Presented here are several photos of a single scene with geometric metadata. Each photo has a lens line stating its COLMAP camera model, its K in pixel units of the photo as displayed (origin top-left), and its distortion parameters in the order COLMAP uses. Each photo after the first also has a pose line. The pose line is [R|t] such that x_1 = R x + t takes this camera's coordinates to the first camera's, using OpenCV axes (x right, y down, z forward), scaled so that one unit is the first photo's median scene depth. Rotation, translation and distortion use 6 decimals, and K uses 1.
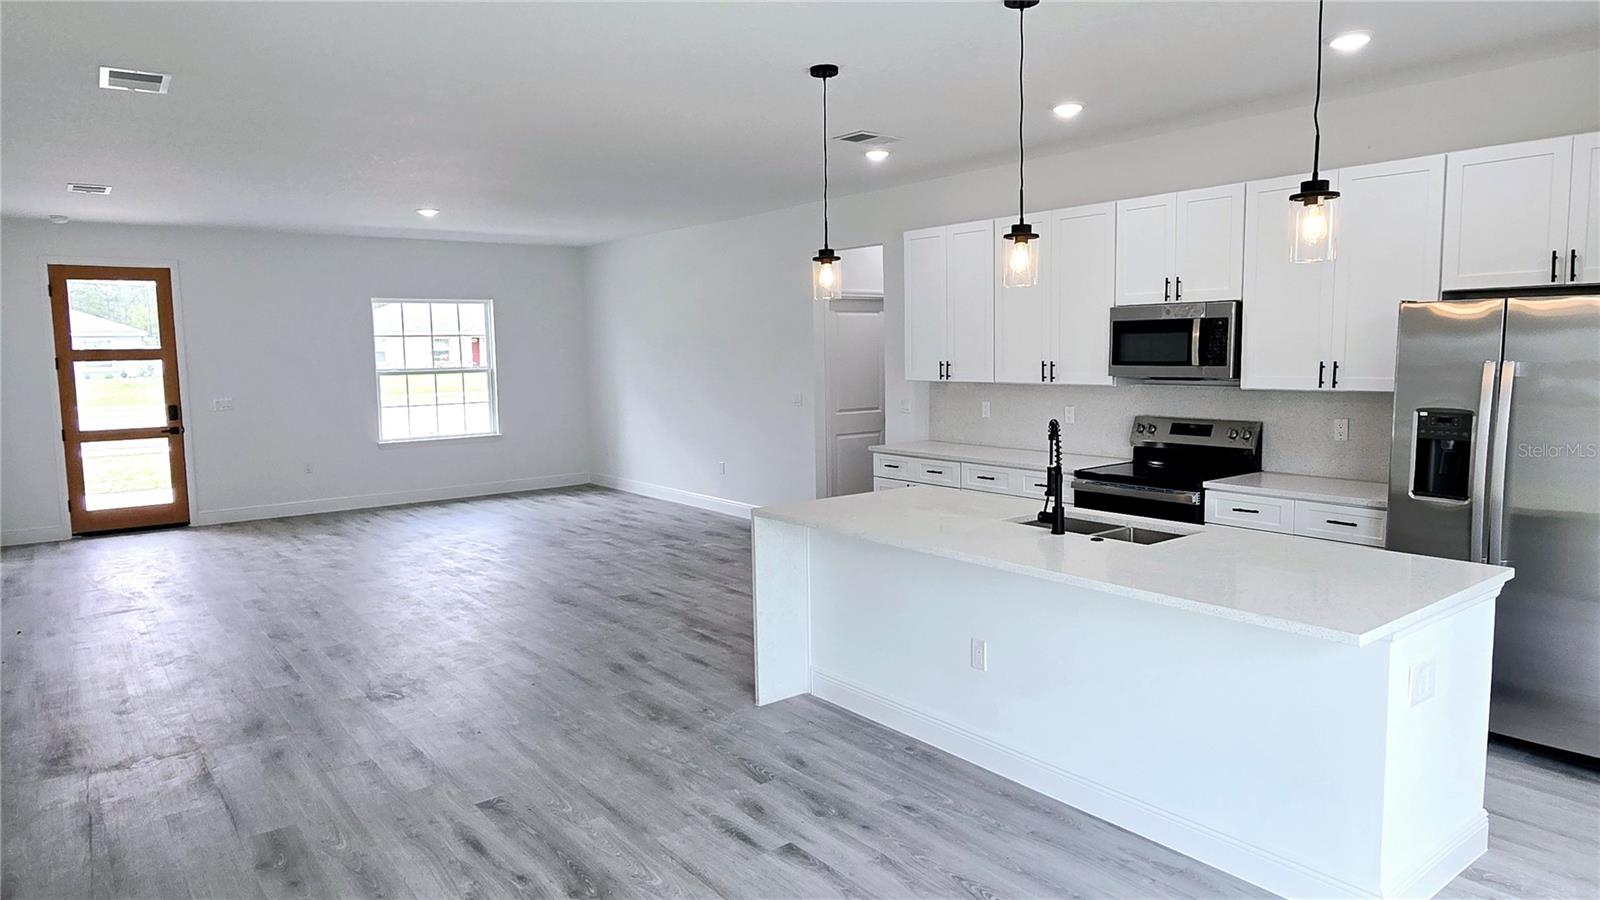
lens RADIAL K [[989.4, 0, 800.0], [0, 989.4, 450.0], [0, 0, 1]] dist [0.001924, 0.000029]
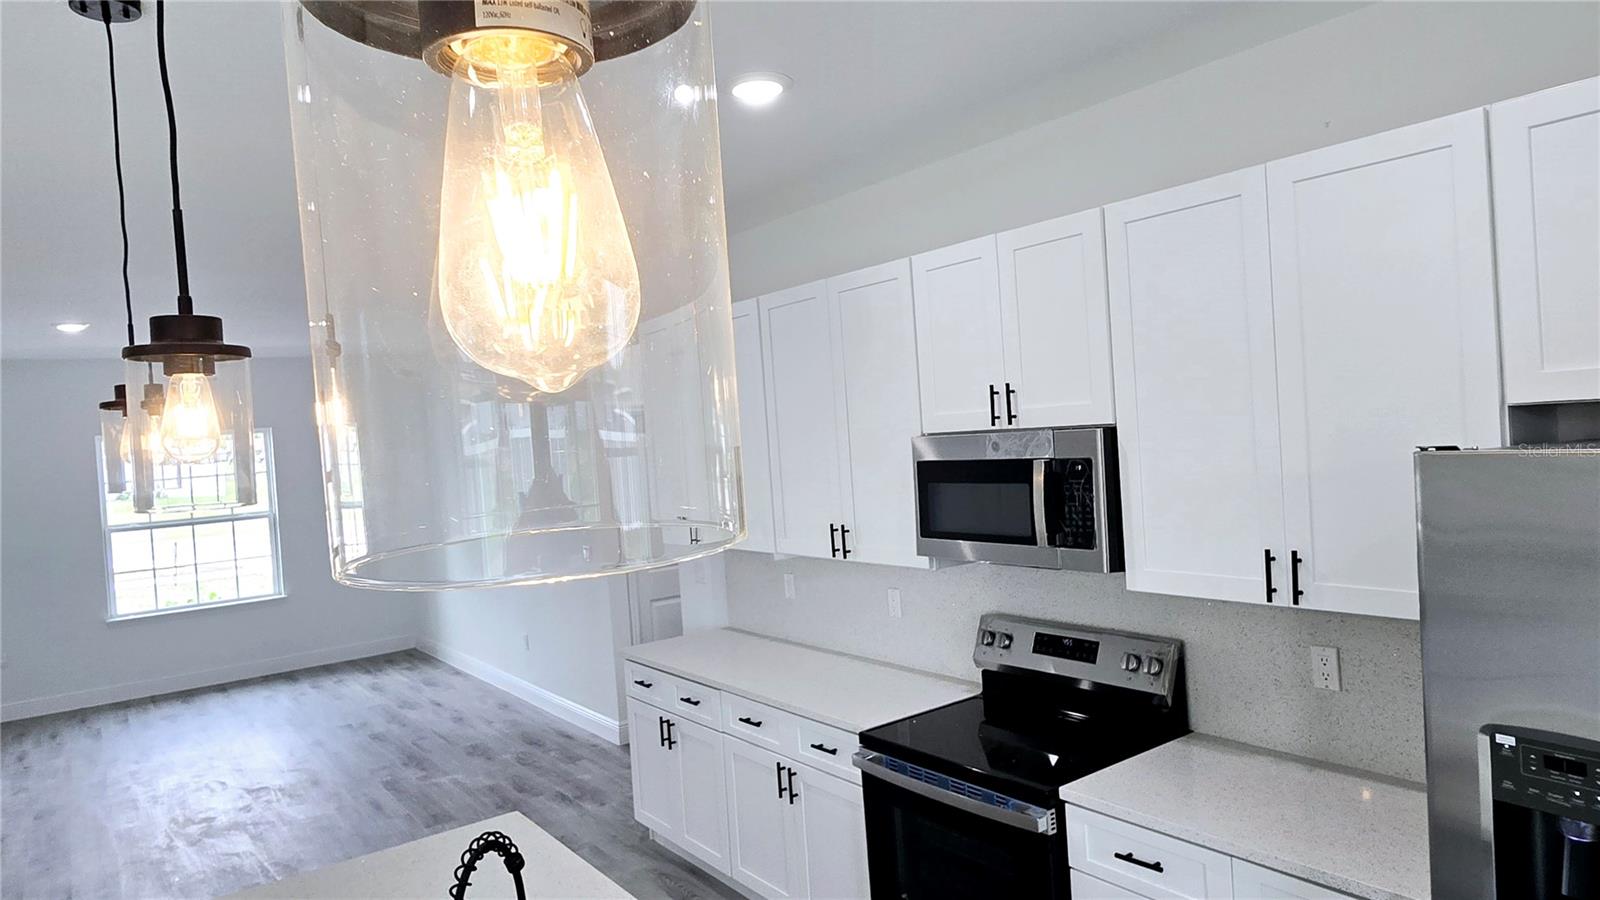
lens RADIAL K [[989.4, 0, 800.0], [0, 989.4, 450.0], [0, 0, 1]] dist [0.001924, 0.000029]
pose [[0.998502, -0.047957, -0.026337, 0.262053], [0.045568, 0.995355, -0.084808, -0.090274], [0.030281, 0.083481, 0.996049, 0.421760]]
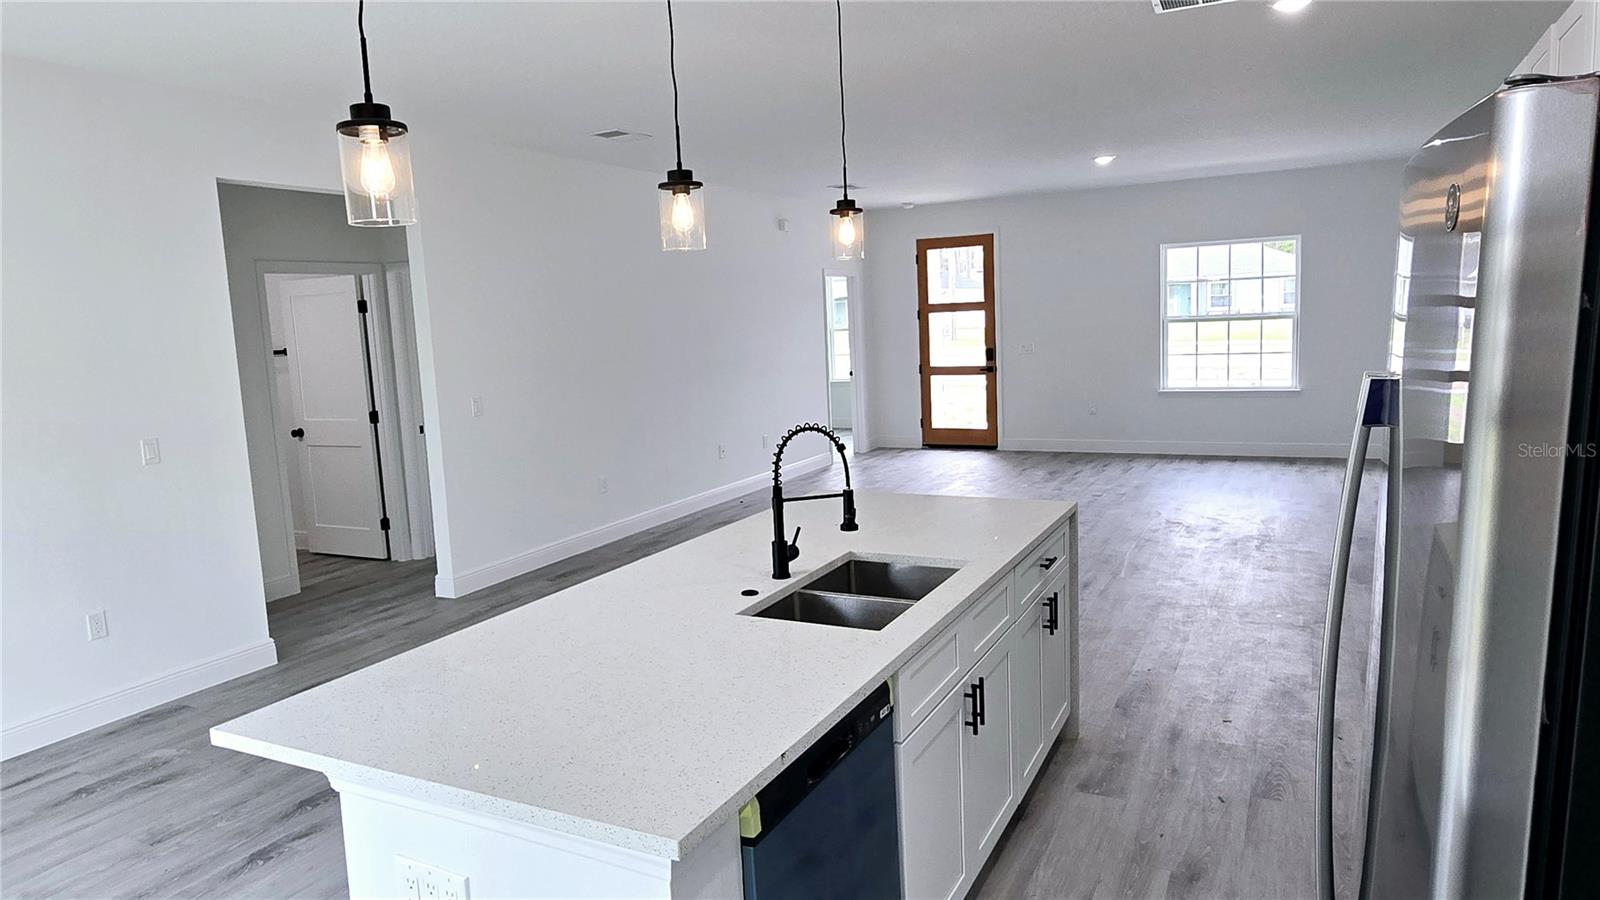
lens RADIAL K [[989.4, 0, 800.0], [0, 989.4, 450.0], [0, 0, 1]] dist [0.001924, 0.000029]
pose [[0.415205, 0.120872, -0.901662, 0.602873], [-0.058980, 0.992625, 0.105906, -0.058393], [0.907814, 0.009207, 0.419272, 0.458733]]
